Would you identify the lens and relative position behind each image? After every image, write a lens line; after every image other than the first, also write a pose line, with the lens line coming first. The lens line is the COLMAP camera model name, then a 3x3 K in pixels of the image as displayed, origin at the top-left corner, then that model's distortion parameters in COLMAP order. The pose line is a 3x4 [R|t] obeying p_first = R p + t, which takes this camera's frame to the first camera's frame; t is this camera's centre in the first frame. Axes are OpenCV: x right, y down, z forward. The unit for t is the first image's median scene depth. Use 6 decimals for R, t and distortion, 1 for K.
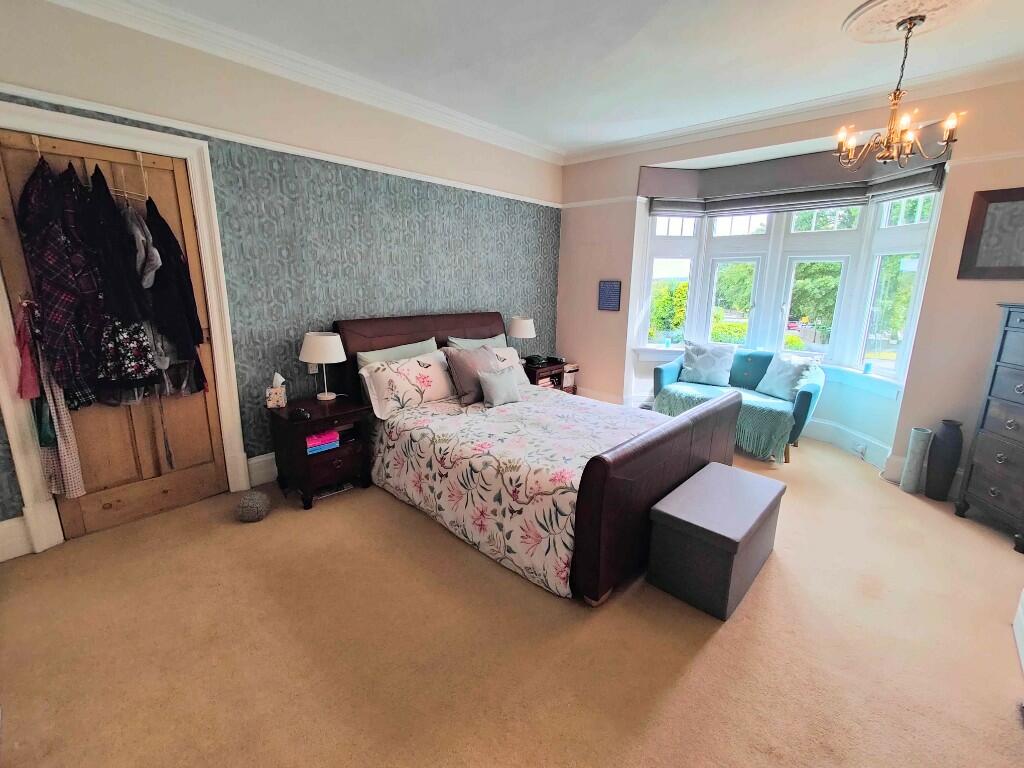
lens RADIAL K [[449.8, 0, 511.7], [0, 449.8, 378.5], [0, 0, 1]] dist [0.009966, -0.000485]
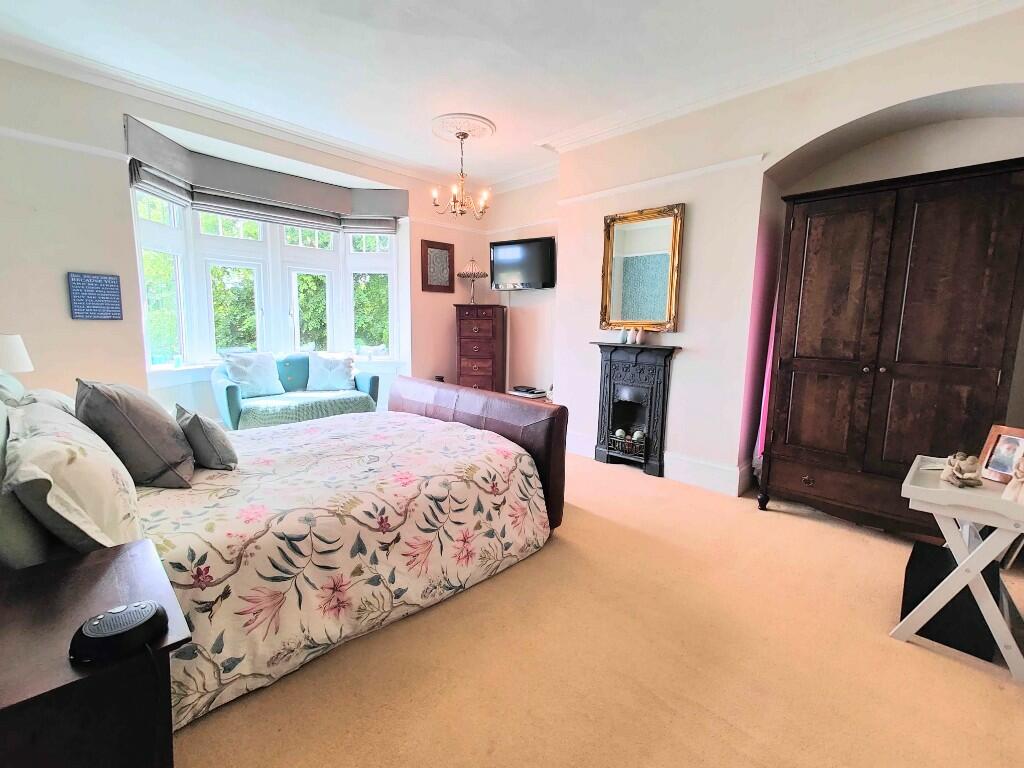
lens RADIAL K [[449.8, 0, 511.7], [0, 449.8, 378.5], [0, 0, 1]] dist [0.009966, -0.000485]
pose [[0.037014, -0.137982, 0.989743, -0.740108], [0.197376, 0.971920, 0.128116, -0.065108], [-0.979629, 0.190609, 0.063209, 0.722340]]
